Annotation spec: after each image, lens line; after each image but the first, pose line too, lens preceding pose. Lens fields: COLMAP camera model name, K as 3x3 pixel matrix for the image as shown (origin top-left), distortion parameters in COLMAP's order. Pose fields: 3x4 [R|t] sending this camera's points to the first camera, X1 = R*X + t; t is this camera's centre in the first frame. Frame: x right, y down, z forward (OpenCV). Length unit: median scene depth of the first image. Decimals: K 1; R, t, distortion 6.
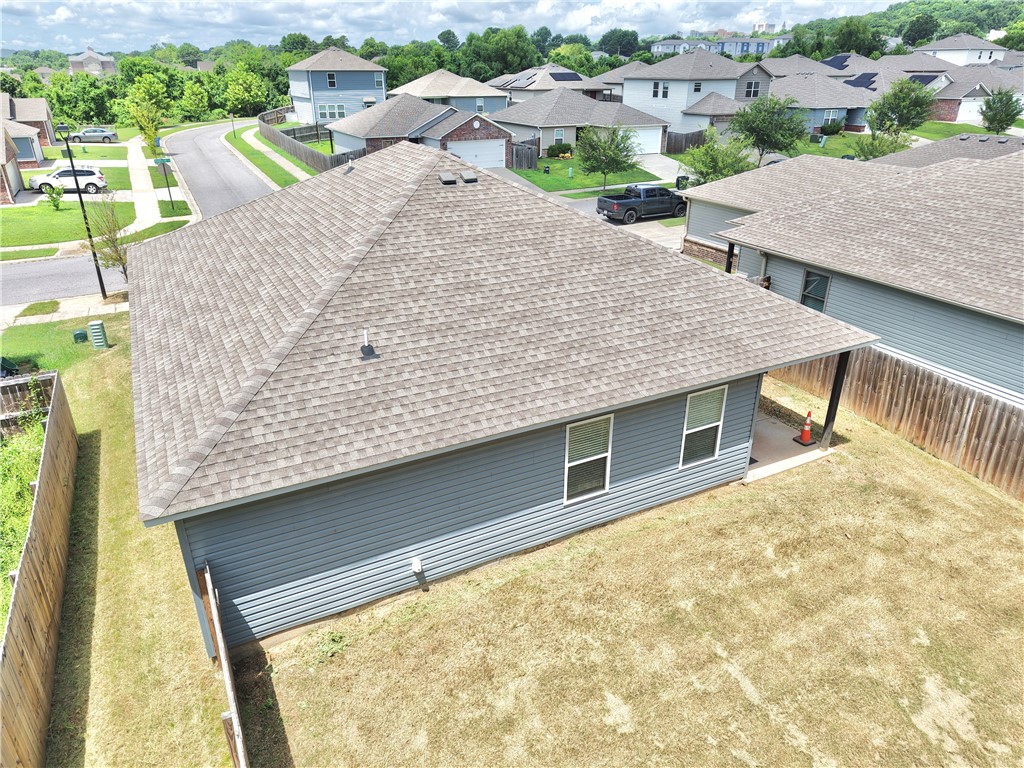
lens RADIAL K [[697.4, 0, 512.2], [0, 697.4, 384.1], [0, 0, 1]] dist [0.009911, -0.006668]
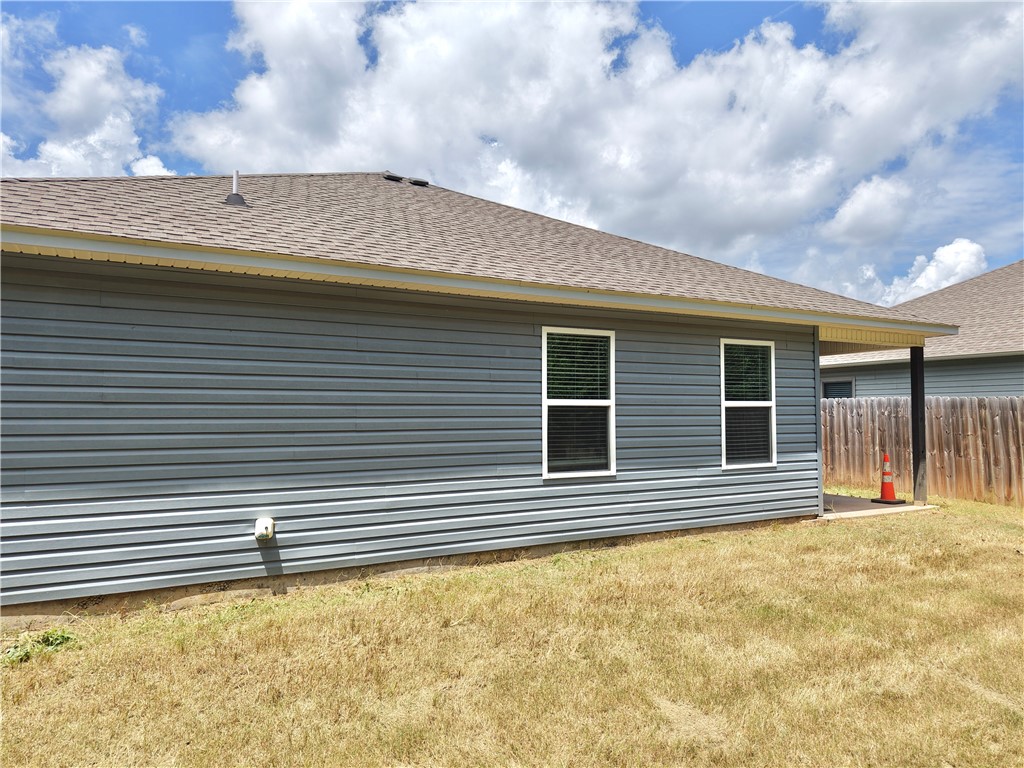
lens RADIAL K [[697.4, 0, 514.6], [0, 697.4, 382.2], [0, 0, 1]] dist [0.009911, -0.006668]
pose [[0.999380, -0.003631, 0.035007, 0.028614], [0.019232, 0.889362, -0.456799, 0.359622], [-0.029476, 0.457190, 0.888881, 0.424467]]
